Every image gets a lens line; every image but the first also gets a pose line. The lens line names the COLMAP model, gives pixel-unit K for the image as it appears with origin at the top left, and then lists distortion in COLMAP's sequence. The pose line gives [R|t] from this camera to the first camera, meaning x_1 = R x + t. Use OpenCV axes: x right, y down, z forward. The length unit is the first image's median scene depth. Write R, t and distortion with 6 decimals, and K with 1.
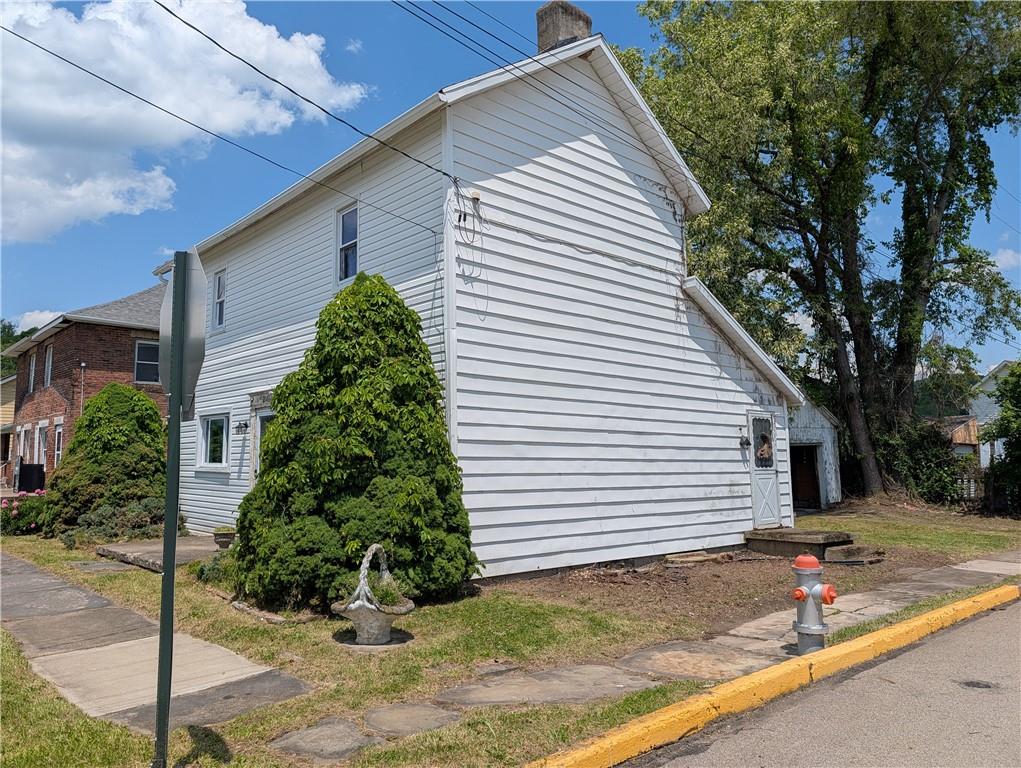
lens RADIAL K [[732.6, 0, 509.6], [0, 732.6, 382.3], [0, 0, 1]] dist [0.008608, 0.002005]
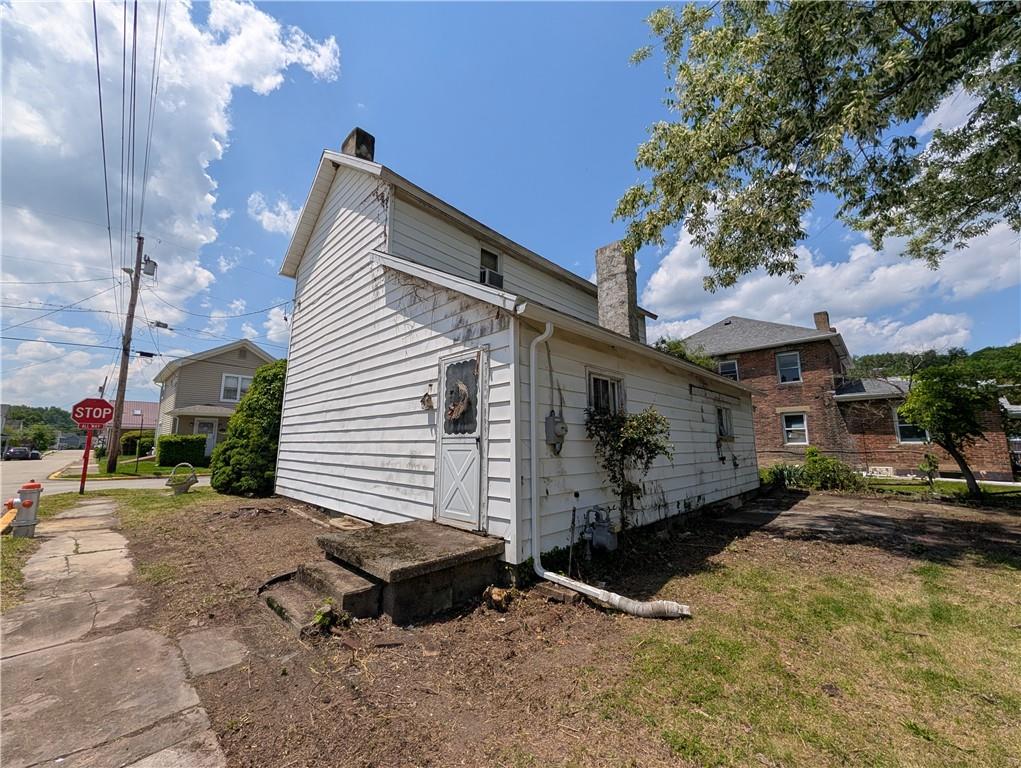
lens RADIAL K [[387.2, 0, 510.1], [0, 387.2, 388.5], [0, 0, 1]] dist [-0.000413, -0.000010]
pose [[0.068042, -0.134226, -0.988612, 0.720011], [0.116541, 0.985194, -0.125741, 0.127744], [0.990852, -0.106658, 0.082677, 1.042701]]
